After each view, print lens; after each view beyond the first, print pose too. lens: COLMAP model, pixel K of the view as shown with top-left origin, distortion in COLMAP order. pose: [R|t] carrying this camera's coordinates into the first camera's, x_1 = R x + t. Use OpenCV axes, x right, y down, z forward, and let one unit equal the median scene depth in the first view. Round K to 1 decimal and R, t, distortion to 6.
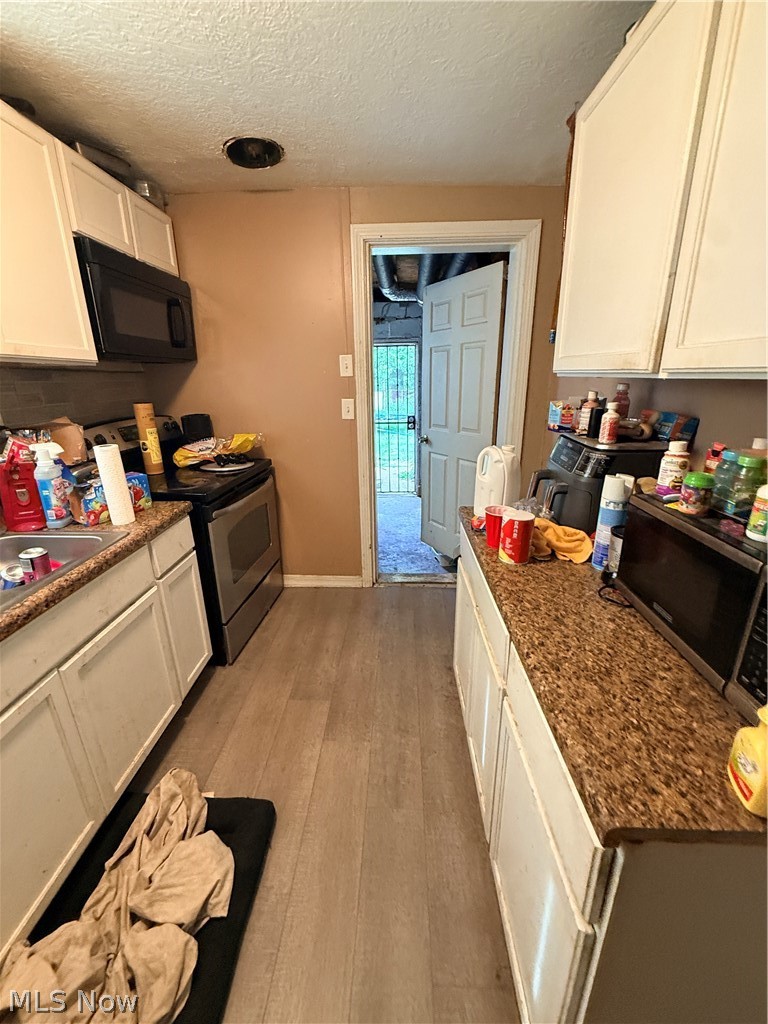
lens RADIAL K [[404.9, 0, 382.5], [0, 404.9, 508.6], [0, 0, 1]] dist [-0.000821, 0.000047]
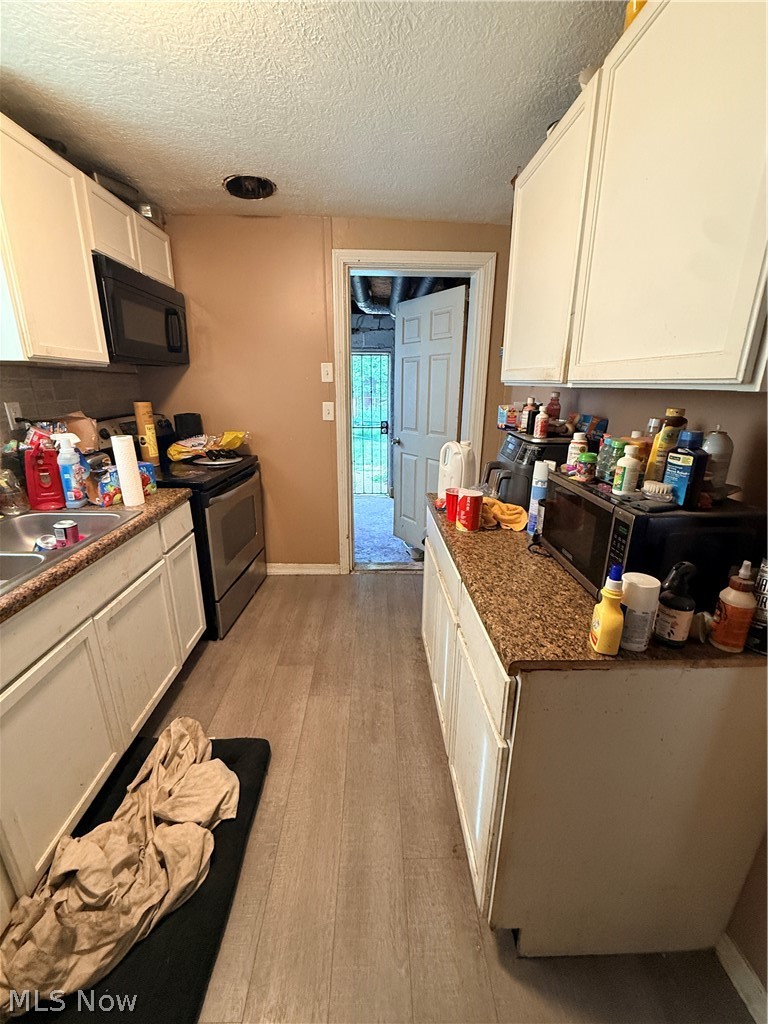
lens RADIAL K [[404.9, 0, 382.5], [0, 404.9, 508.6], [0, 0, 1]] dist [-0.000821, 0.000047]
pose [[0.997661, 0.001970, 0.068326, -0.020179], [-0.000756, 0.999842, -0.017788, 0.068543], [-0.068350, 0.017694, 0.997504, -0.190480]]
